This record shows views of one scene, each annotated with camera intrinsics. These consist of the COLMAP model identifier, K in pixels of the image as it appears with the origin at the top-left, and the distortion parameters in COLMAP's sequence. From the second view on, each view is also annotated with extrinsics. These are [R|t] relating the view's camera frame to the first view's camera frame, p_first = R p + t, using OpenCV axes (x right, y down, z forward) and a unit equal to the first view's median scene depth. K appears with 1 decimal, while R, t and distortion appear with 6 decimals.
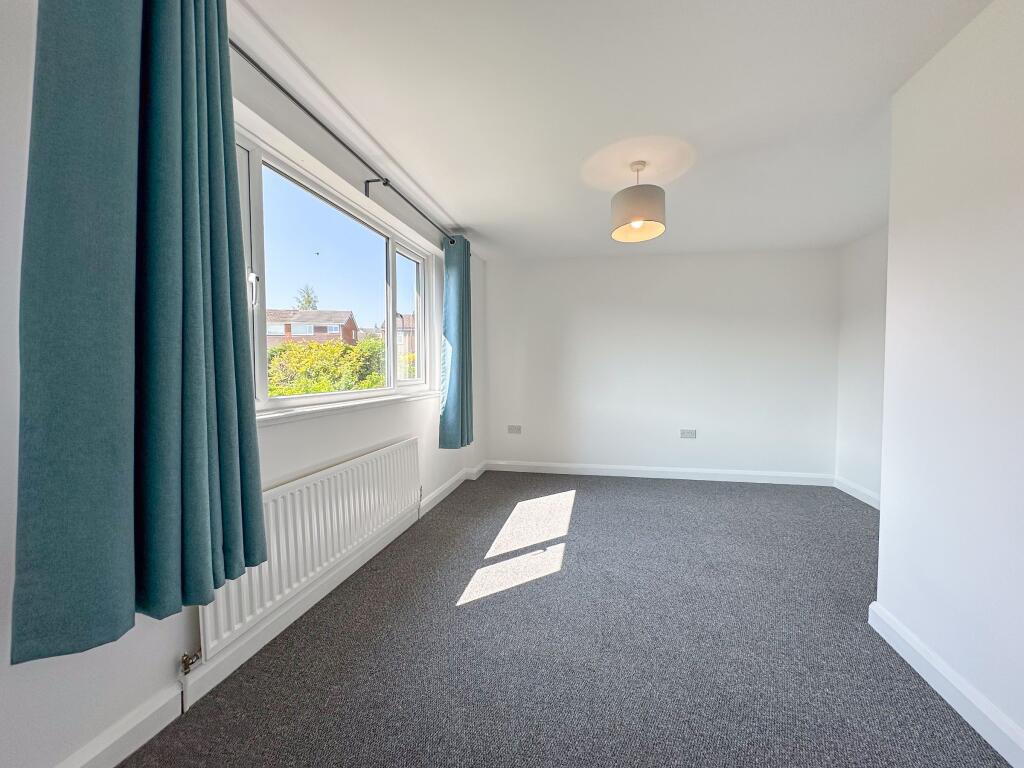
lens RADIAL K [[414.0, 0, 512.0], [0, 414.0, 384.0], [0, 0, 1]] dist [-0.001082, 0.000064]
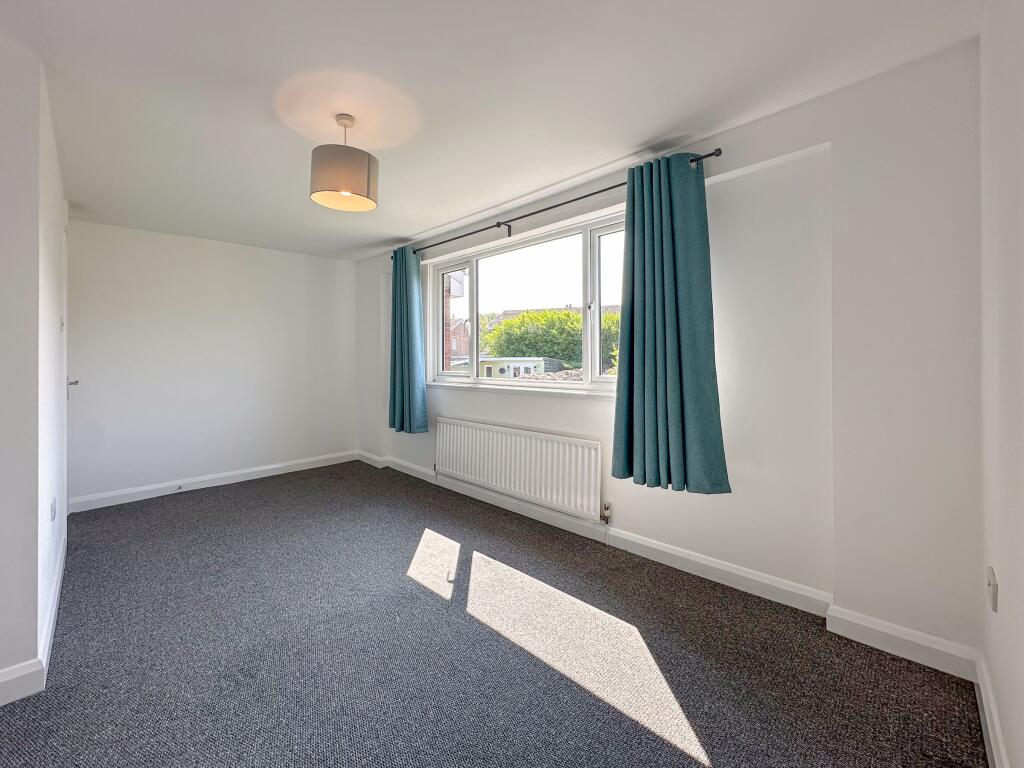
lens RADIAL K [[414.0, 0, 512.0], [0, 414.0, 384.0], [0, 0, 1]] dist [-0.001082, 0.000064]
pose [[-0.512345, 0.031636, -0.858197, 0.726314], [-0.033567, 0.997820, 0.056823, -0.048109], [0.858123, 0.057920, -0.510166, 1.526197]]
